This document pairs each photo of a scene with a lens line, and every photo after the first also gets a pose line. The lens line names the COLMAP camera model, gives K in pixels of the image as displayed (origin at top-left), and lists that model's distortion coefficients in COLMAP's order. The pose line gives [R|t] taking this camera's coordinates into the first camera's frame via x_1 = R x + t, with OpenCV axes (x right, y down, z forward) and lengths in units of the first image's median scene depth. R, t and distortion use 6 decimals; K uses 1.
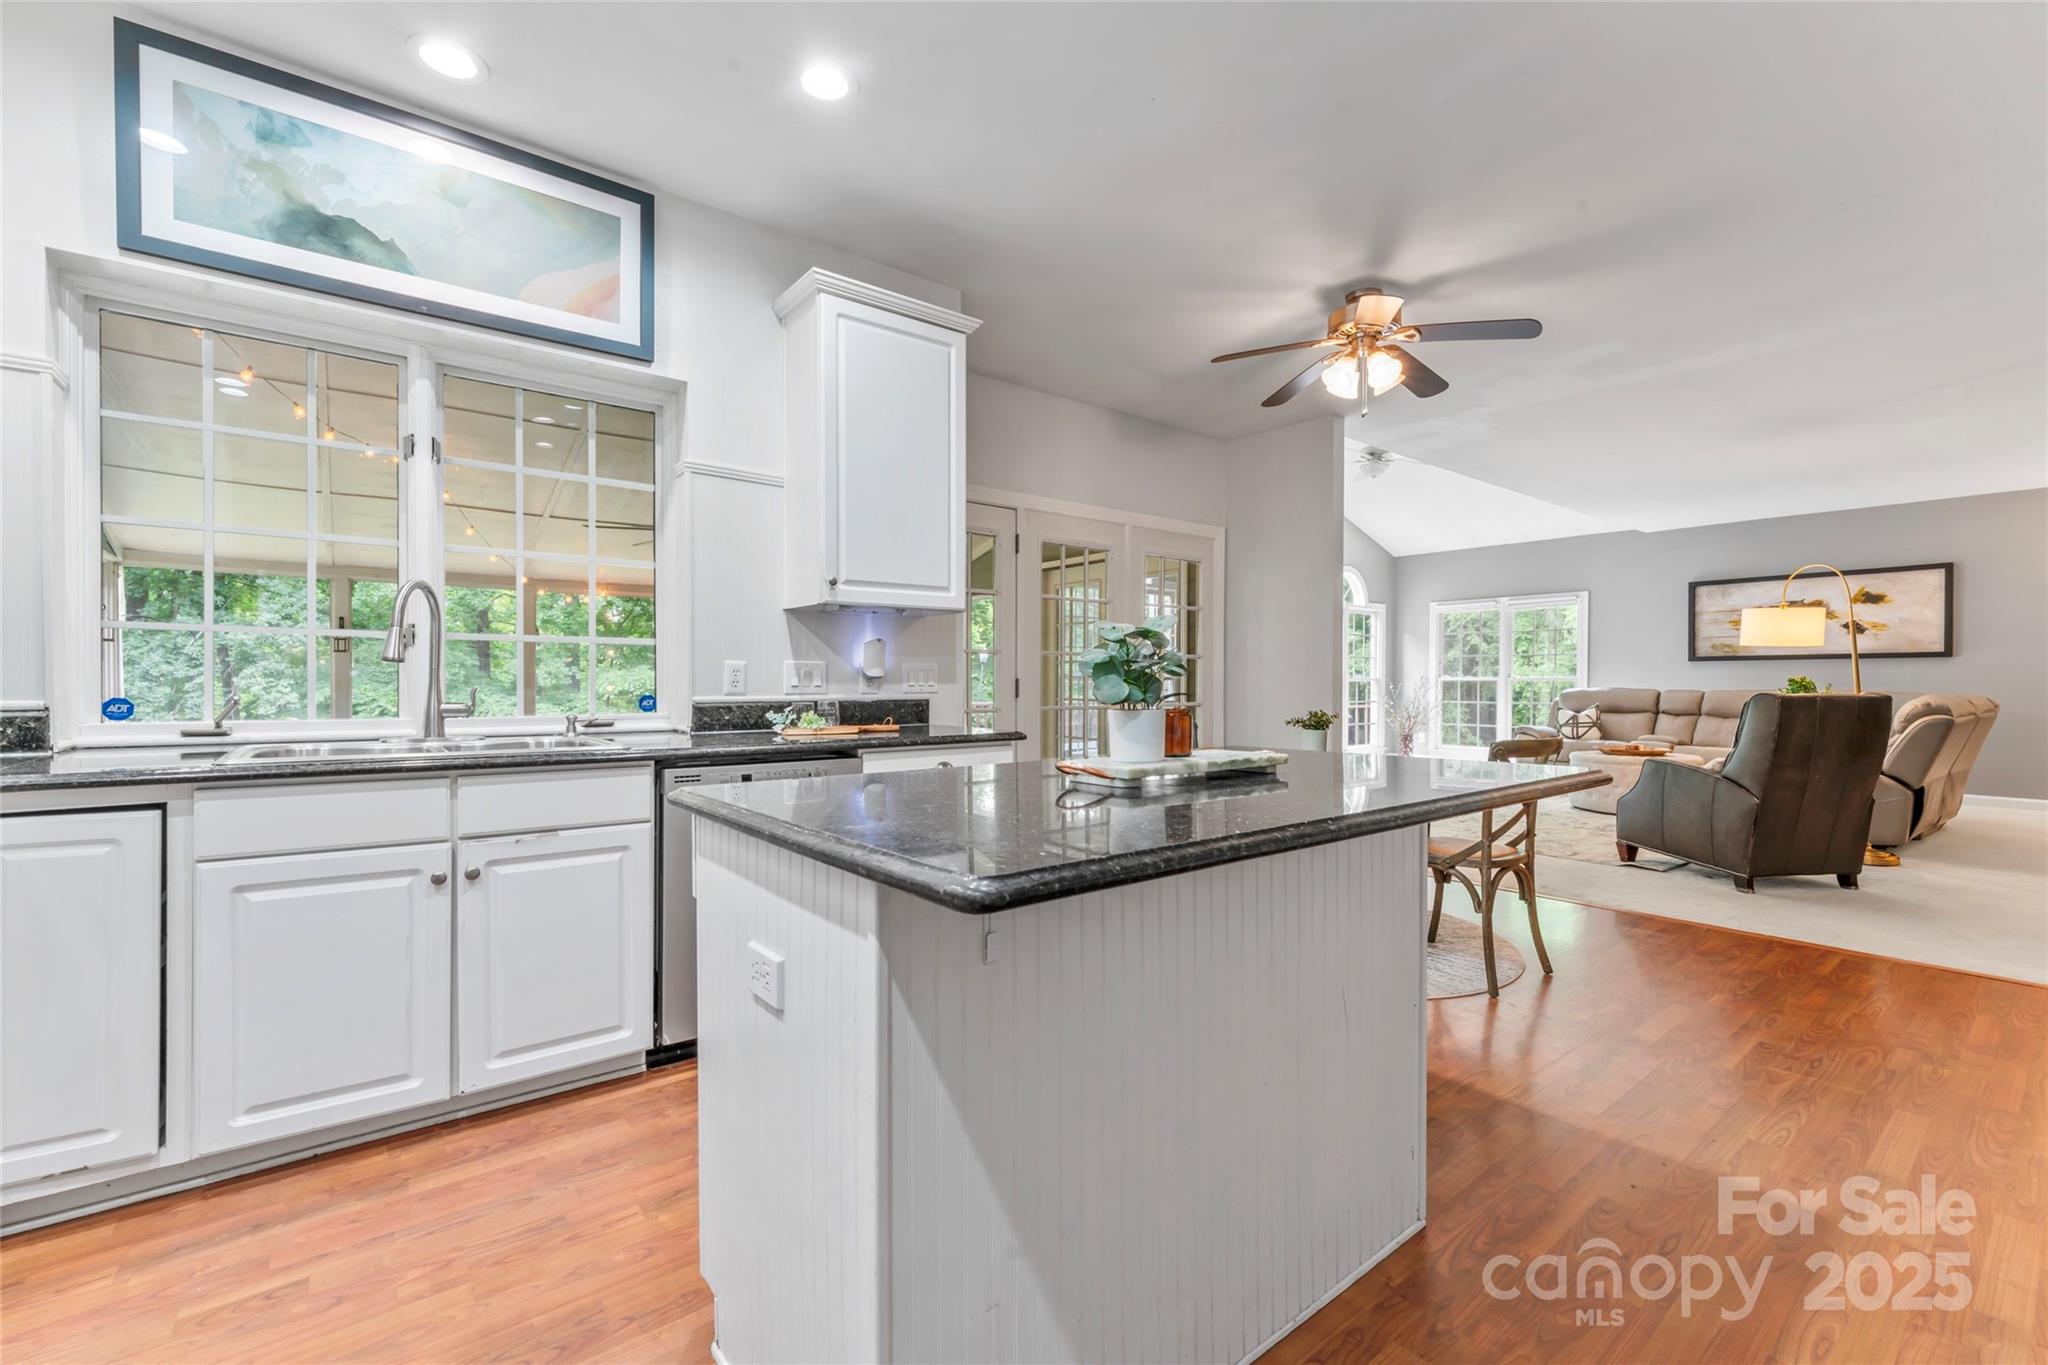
lens RADIAL K [[868.2, 0, 1021.8], [0, 868.2, 689.5], [0, 0, 1]] dist [-0.000814, -0.000430]
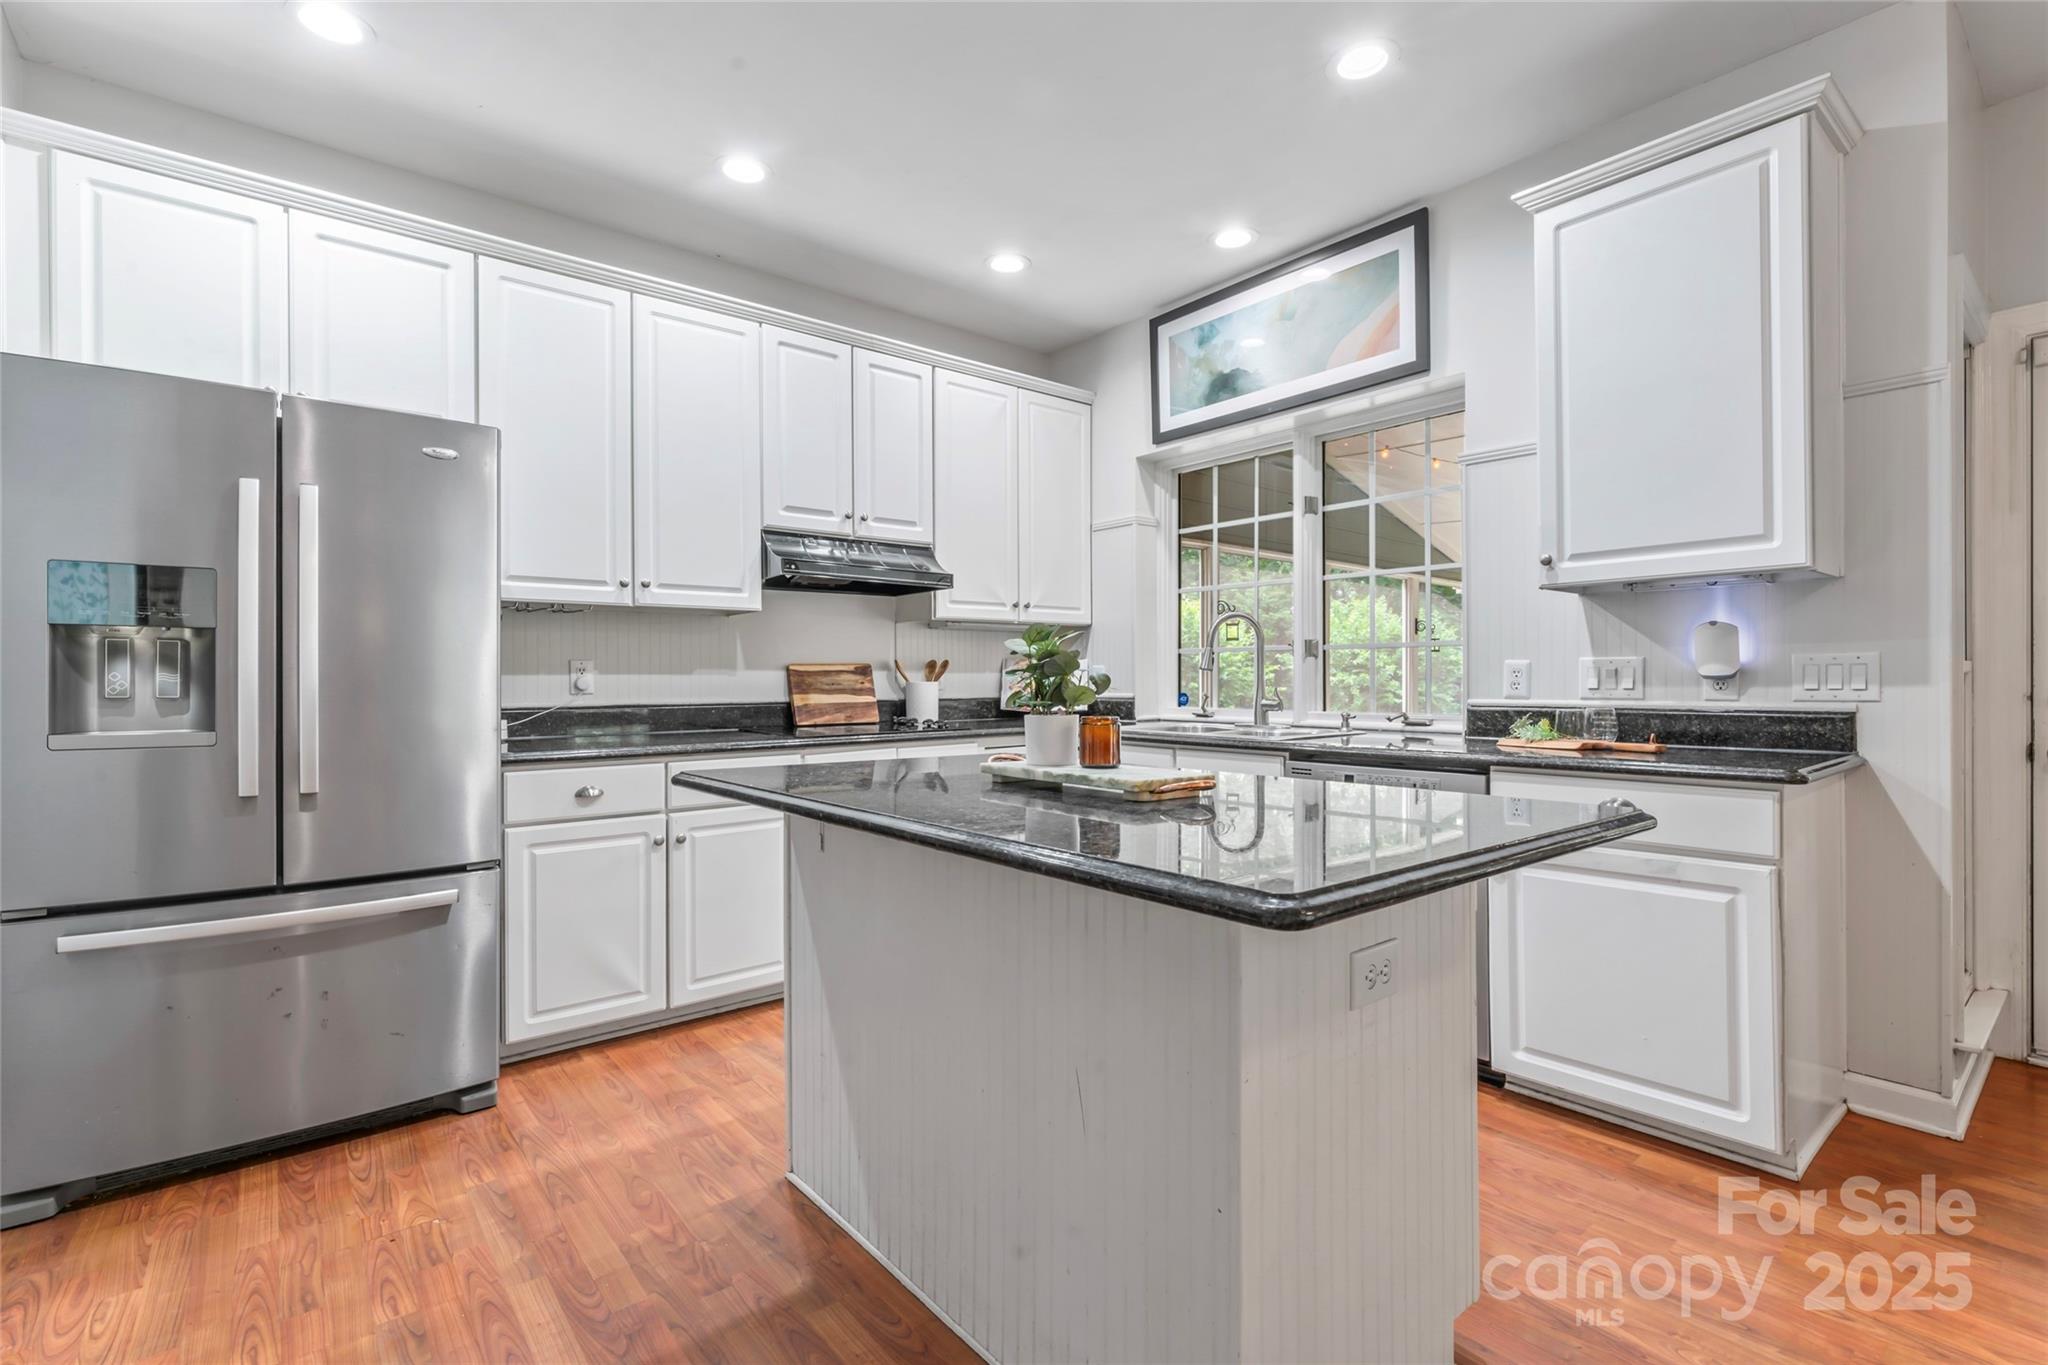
lens RADIAL K [[928.4, 0, 1012.0], [0, 928.4, 686.8], [0, 0, 1]] dist [-0.005226, 0.001740]
pose [[0.017072, 0.004214, -0.999845, 0.658019], [-0.004200, 0.999983, 0.004143, -0.007834], [0.999845, 0.004129, 0.017090, 0.495932]]
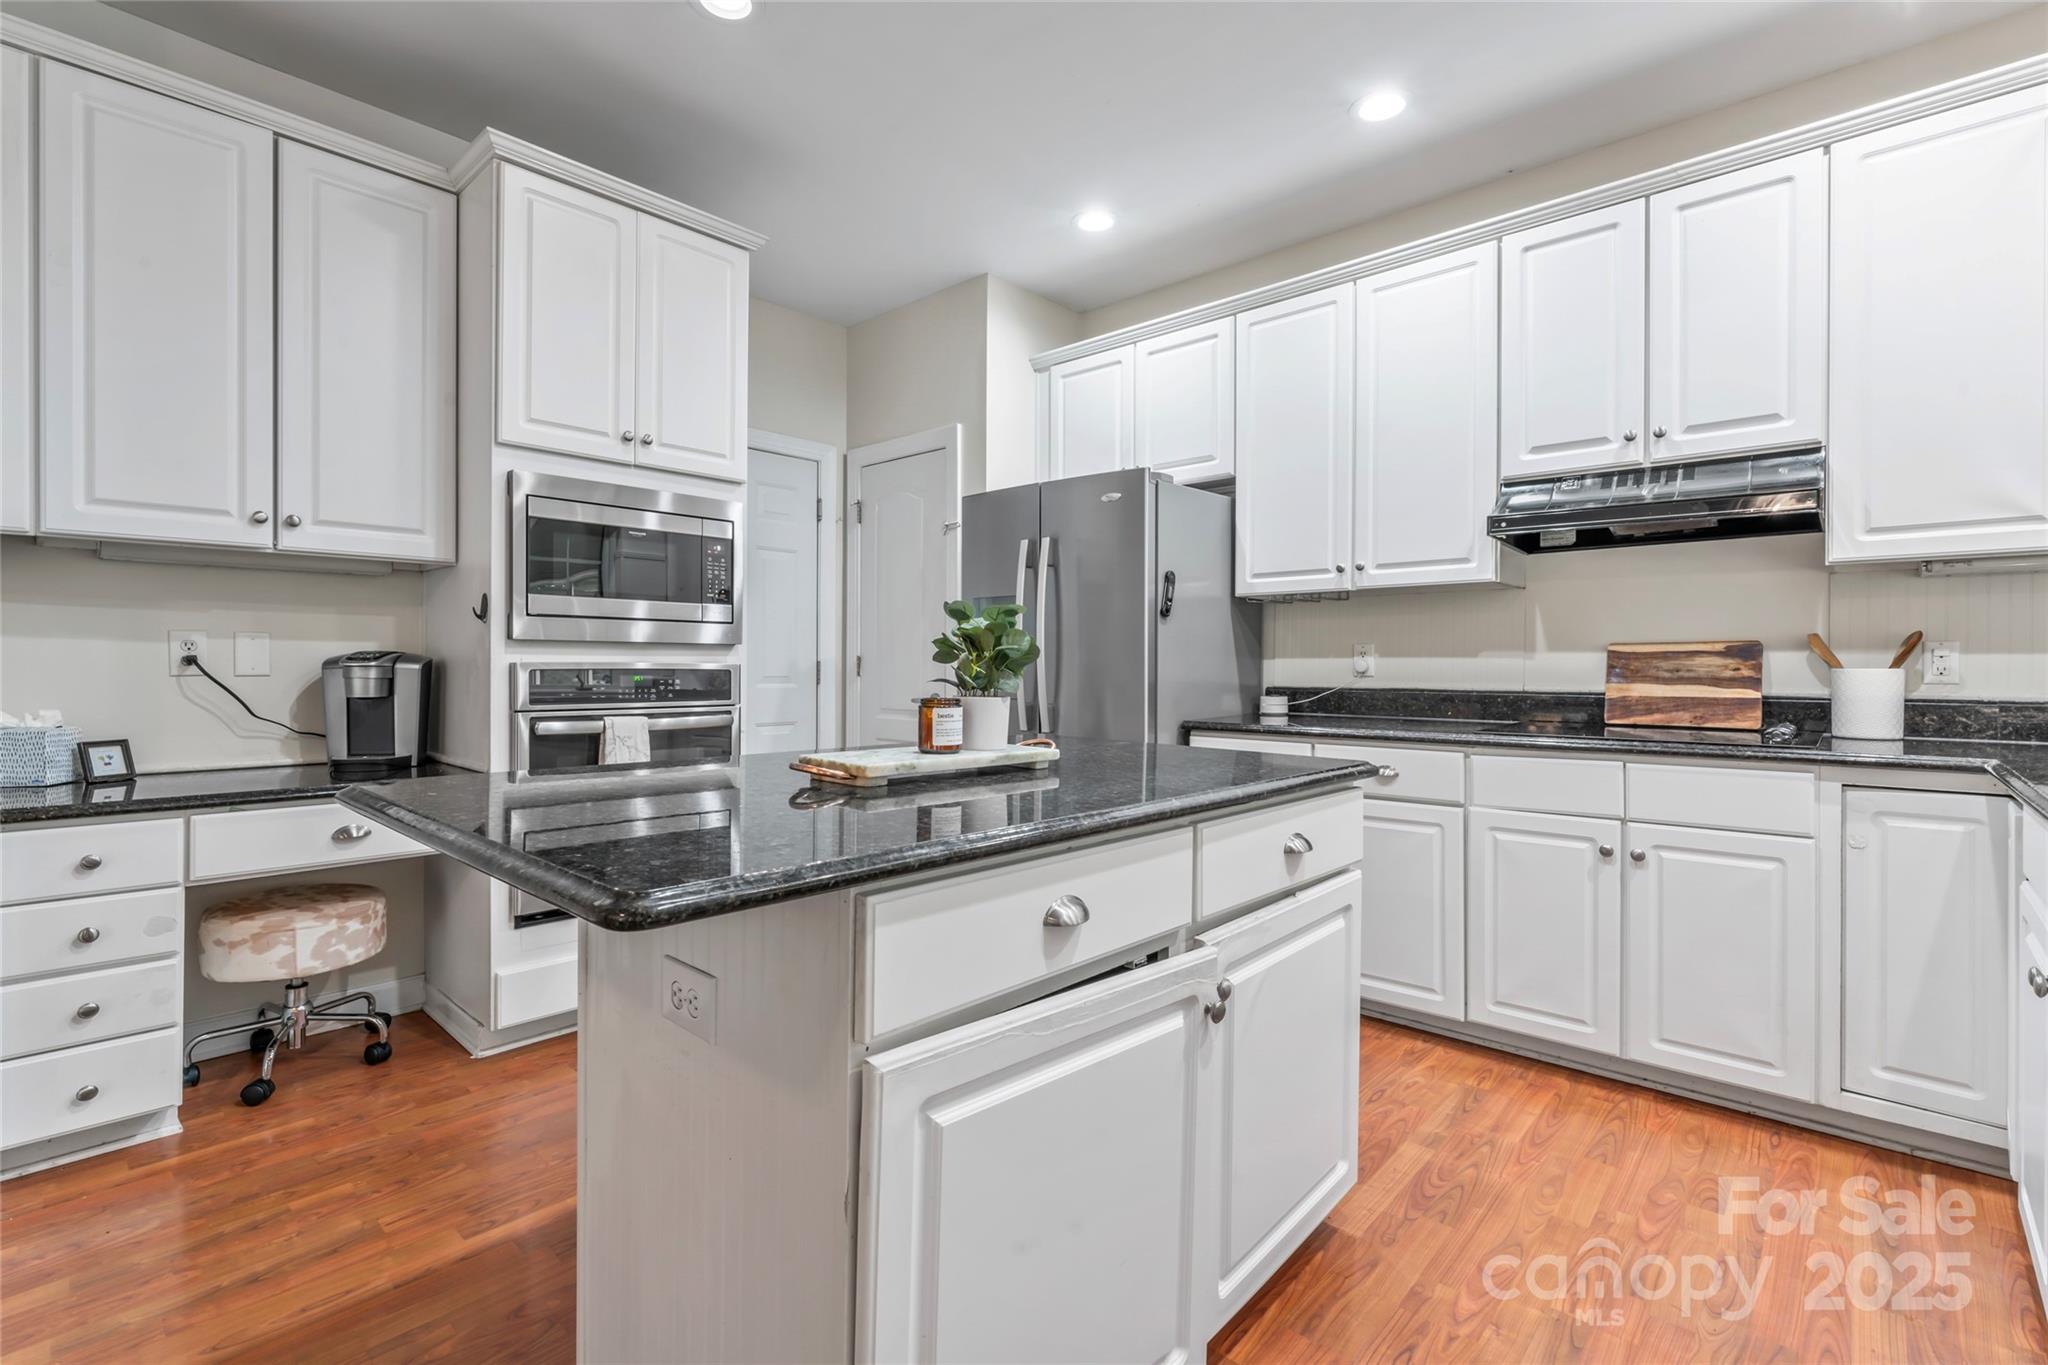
lens RADIAL K [[928.4, 0, 1026.0], [0, 928.4, 671.3], [0, 0, 1]] dist [-0.005226, 0.001740]
pose [[-0.986524, -0.003514, -0.163581, 0.132656], [-0.006632, 0.999807, 0.018514, -0.017465], [0.163484, 0.019350, -0.986356, 1.090366]]
